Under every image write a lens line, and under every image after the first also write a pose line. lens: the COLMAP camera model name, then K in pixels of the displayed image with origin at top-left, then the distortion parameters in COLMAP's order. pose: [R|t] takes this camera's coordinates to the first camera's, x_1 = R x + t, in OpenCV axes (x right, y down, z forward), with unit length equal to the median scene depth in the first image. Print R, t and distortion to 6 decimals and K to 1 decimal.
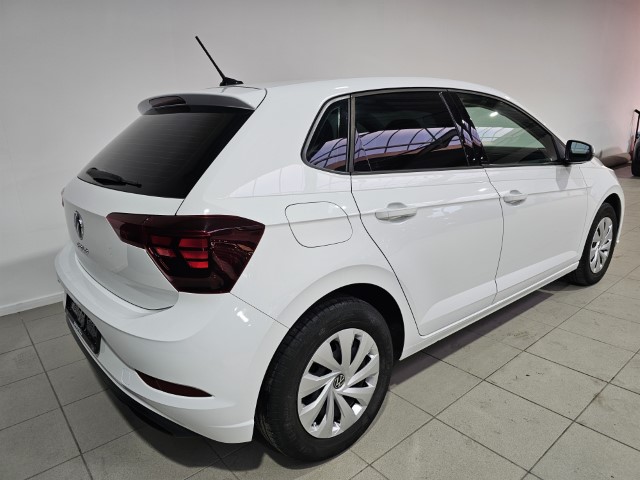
lens RADIAL K [[429.5, 0, 320.4], [0, 429.5, 239.6], [0, 0, 1]] dist [0.021513, -0.039313]
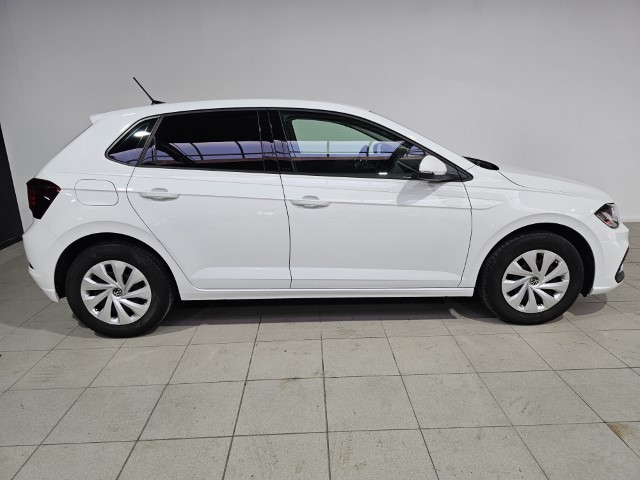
lens RADIAL K [[429.5, 0, 319.4], [0, 429.5, 239.1], [0, 0, 1]] dist [0.021513, -0.039313]
pose [[0.804920, 0.184056, -0.564117, 1.377551], [-0.172038, 0.982231, 0.075000, -0.110241], [0.567897, 0.036680, 0.822282, 0.076721]]
